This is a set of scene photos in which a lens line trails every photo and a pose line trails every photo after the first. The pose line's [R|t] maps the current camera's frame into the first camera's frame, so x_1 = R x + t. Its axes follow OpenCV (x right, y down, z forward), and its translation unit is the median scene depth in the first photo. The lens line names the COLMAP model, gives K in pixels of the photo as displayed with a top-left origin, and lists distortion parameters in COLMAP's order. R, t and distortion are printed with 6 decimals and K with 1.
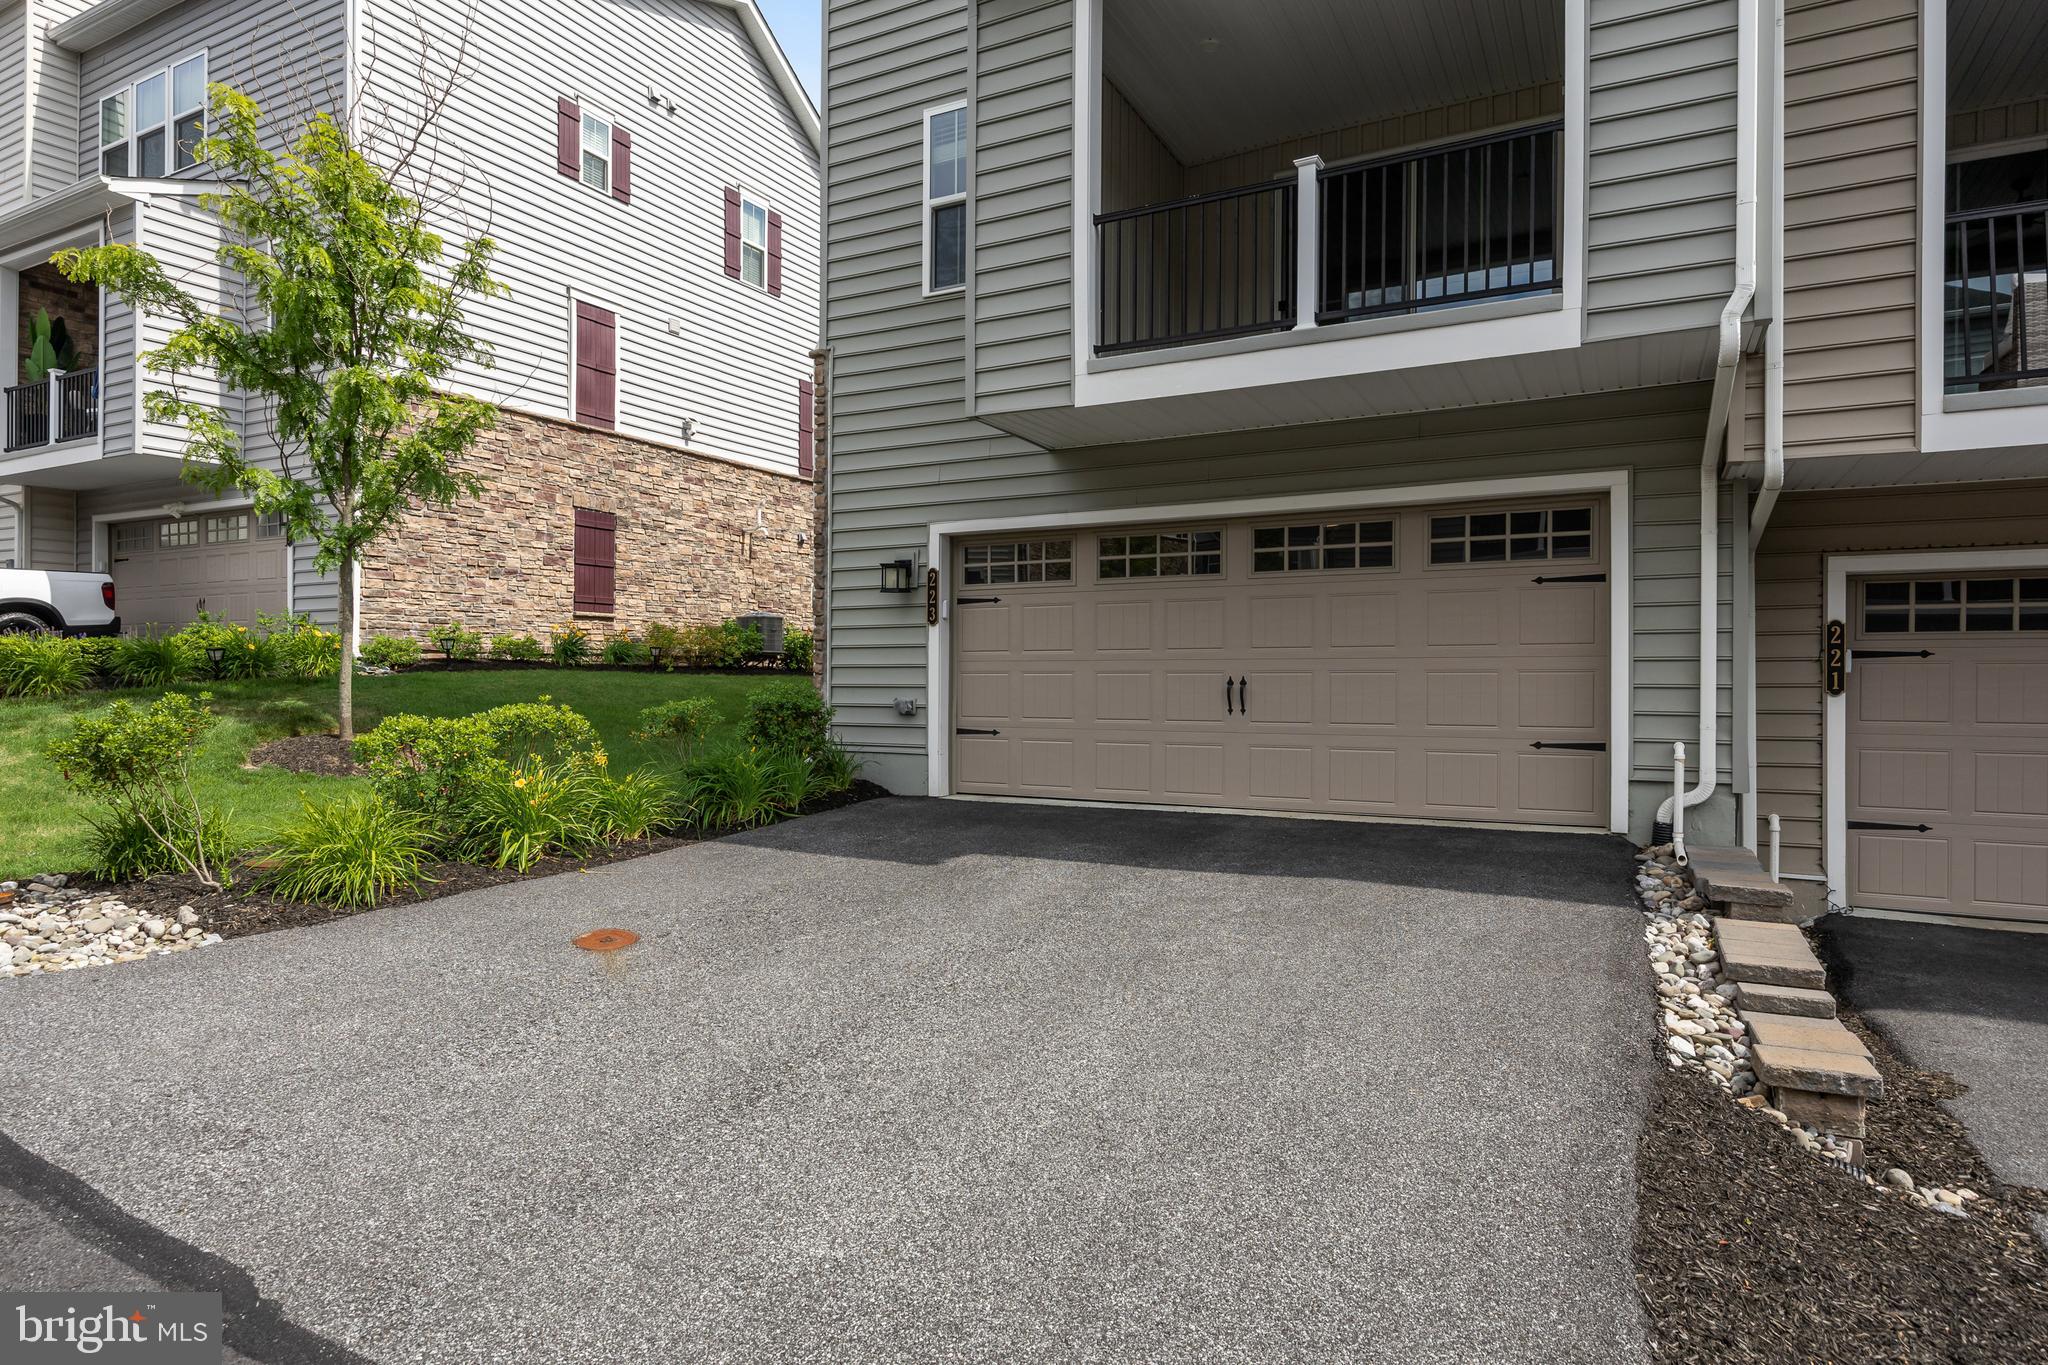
lens RADIAL K [[1118.1, 0, 1024.0], [0, 1118.1, 682.5], [0, 0, 1]] dist [0.002542, 0.000765]
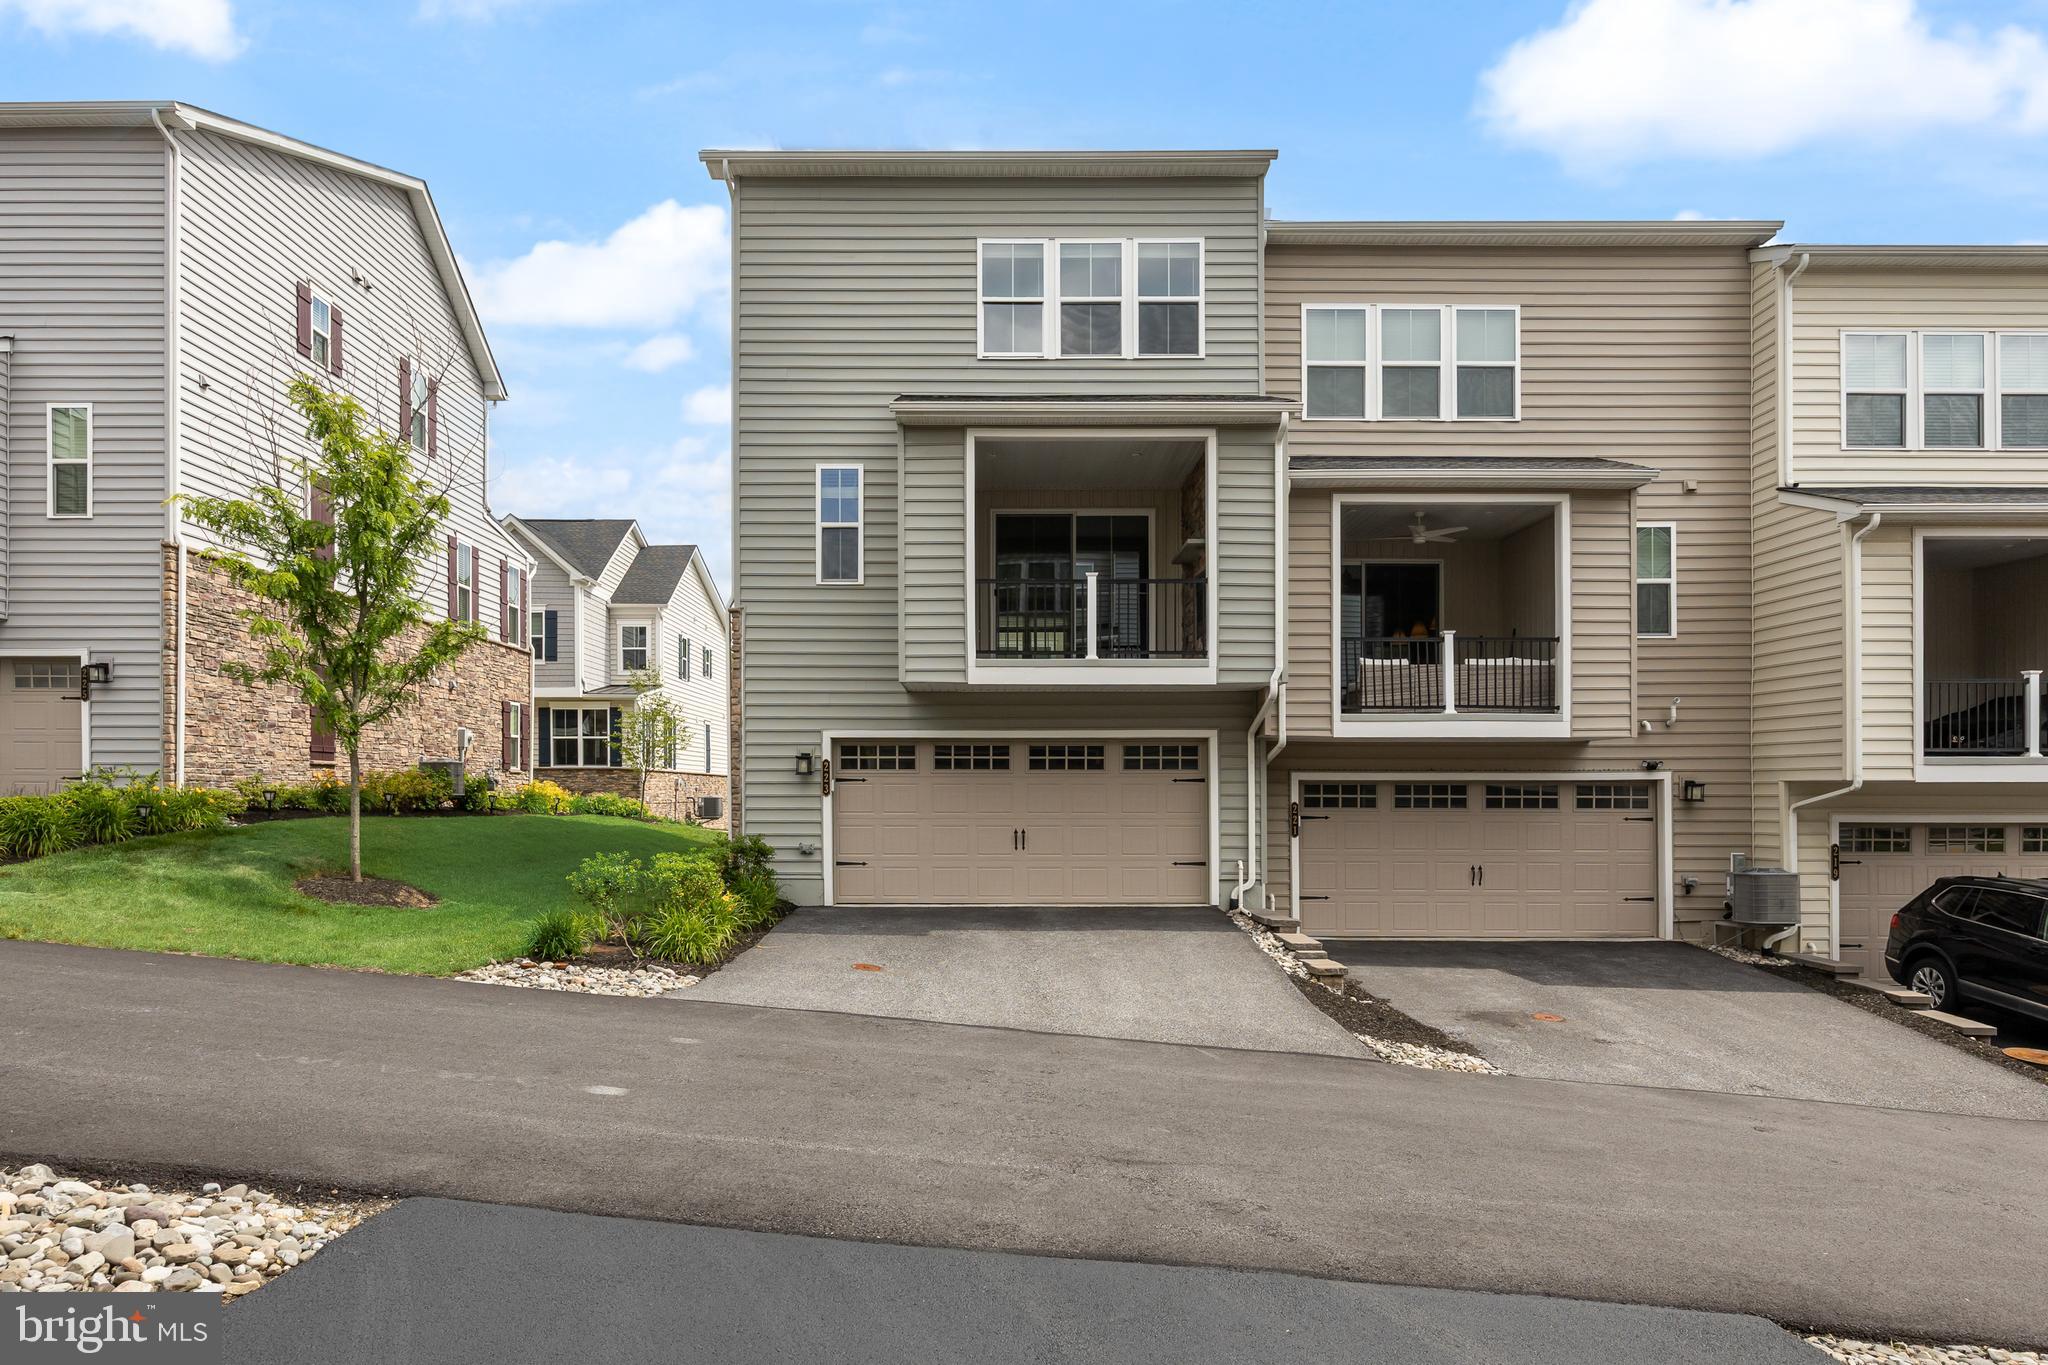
lens RADIAL K [[1226.9, 0, 967.4], [0, 1226.9, 789.8], [0, 0, 1]] dist [0.002132, 0.000222]
pose [[0.893790, 0.003928, 0.448468, -0.750643], [0.000428, 0.999954, -0.009612, -0.048054], [-0.448485, 0.008783, 0.893747, -0.691235]]
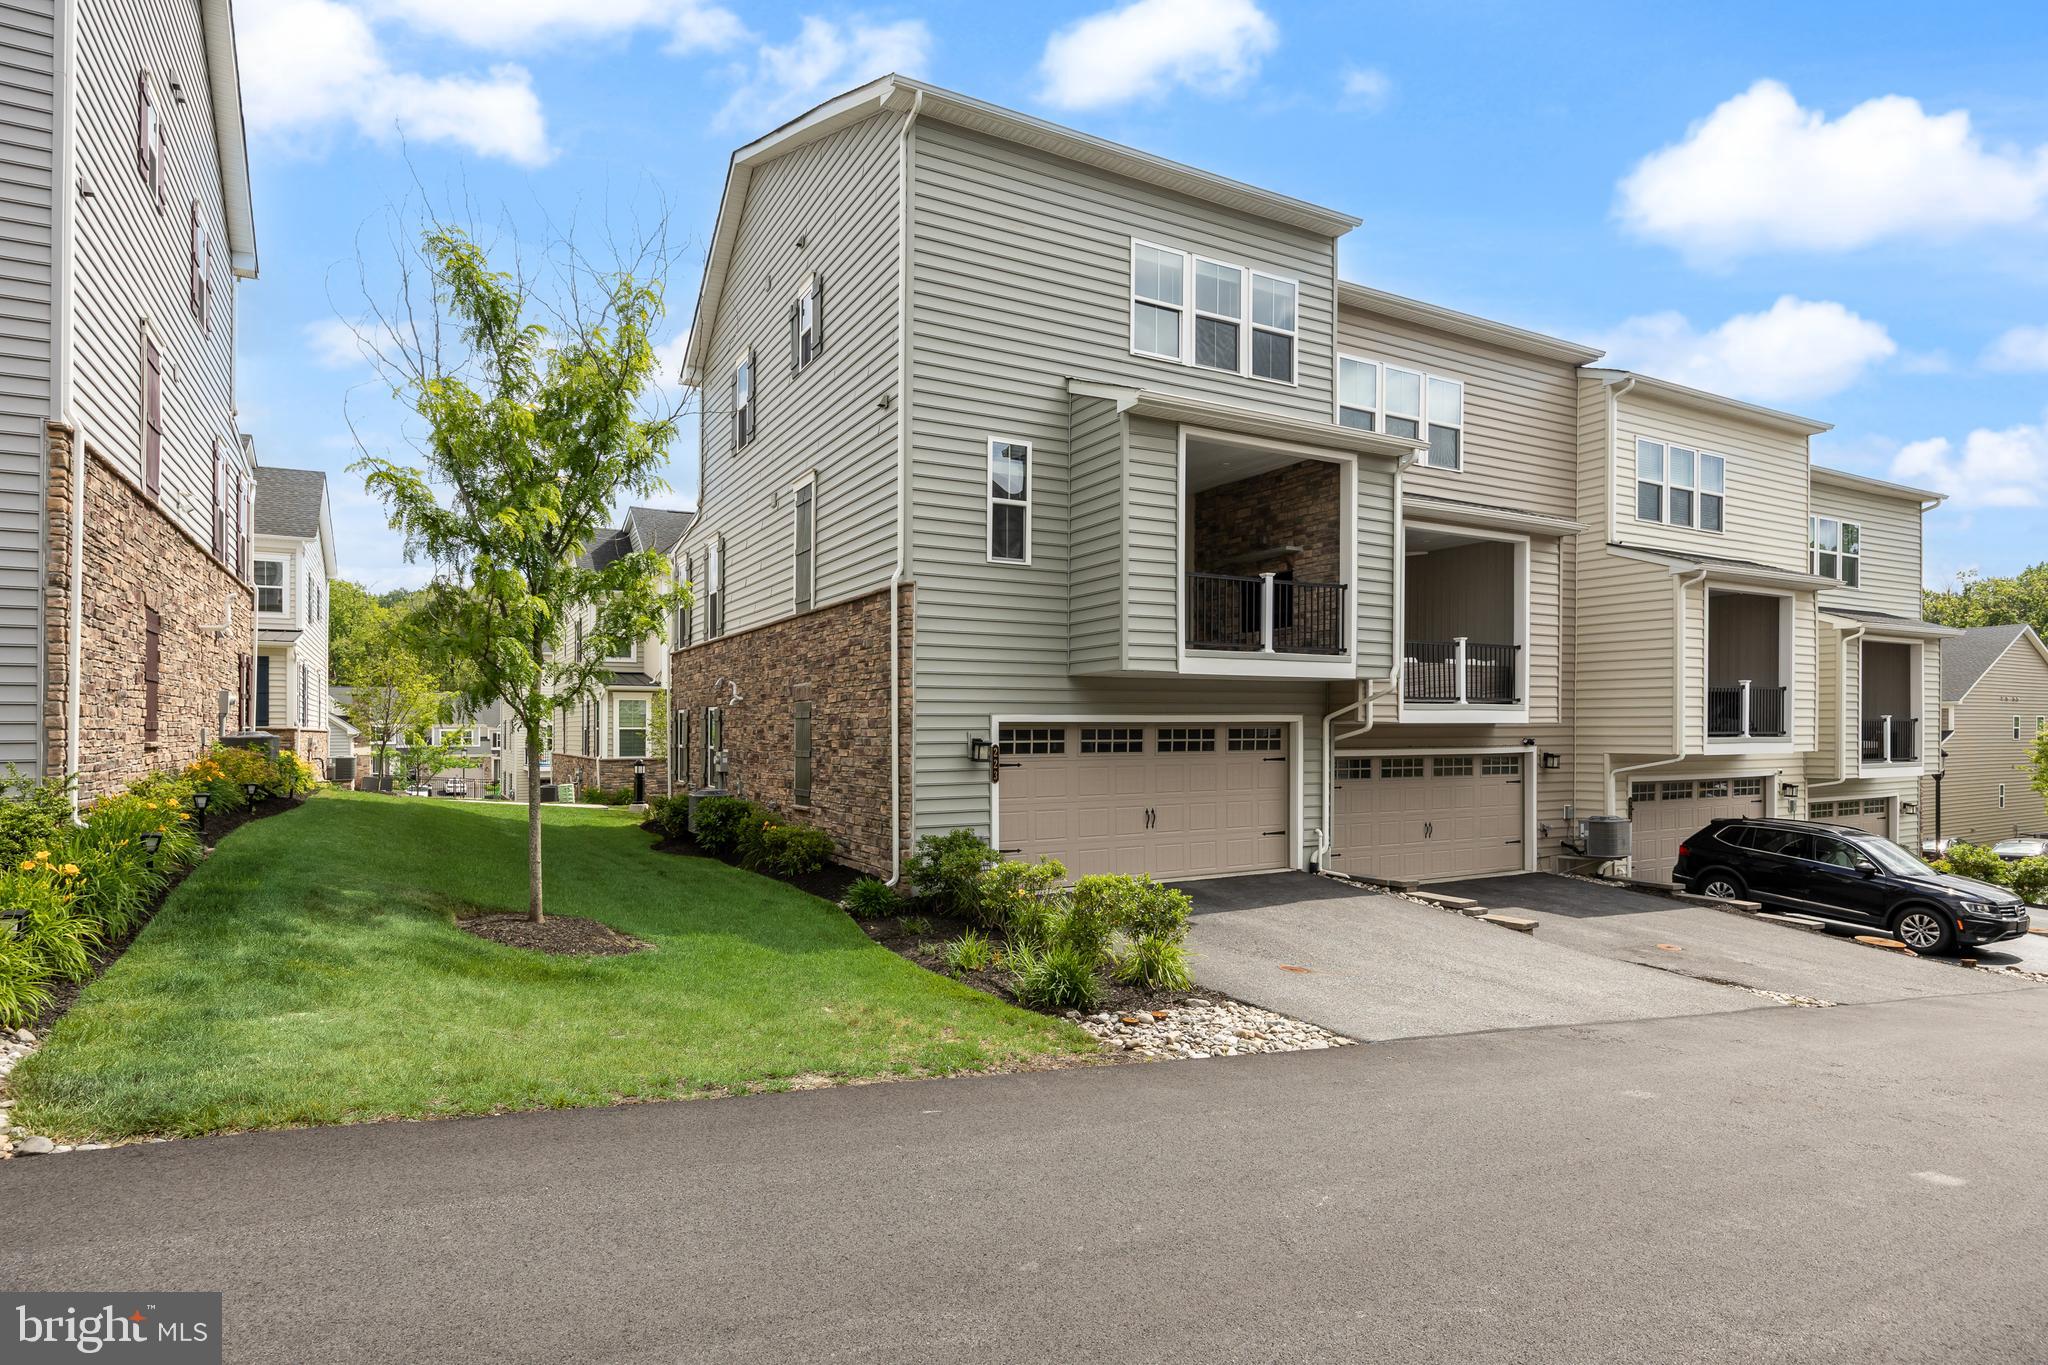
lens RADIAL K [[1079.8, 0, 1028.2], [0, 1079.8, 730.9], [0, 0, 1]] dist [-0.000323, 0.000057]
pose [[0.556893, 0.000687, 0.830584, -1.403172], [0.010350, 0.999916, -0.007767, -0.121891], [-0.830520, 0.012922, 0.556839, 0.176453]]
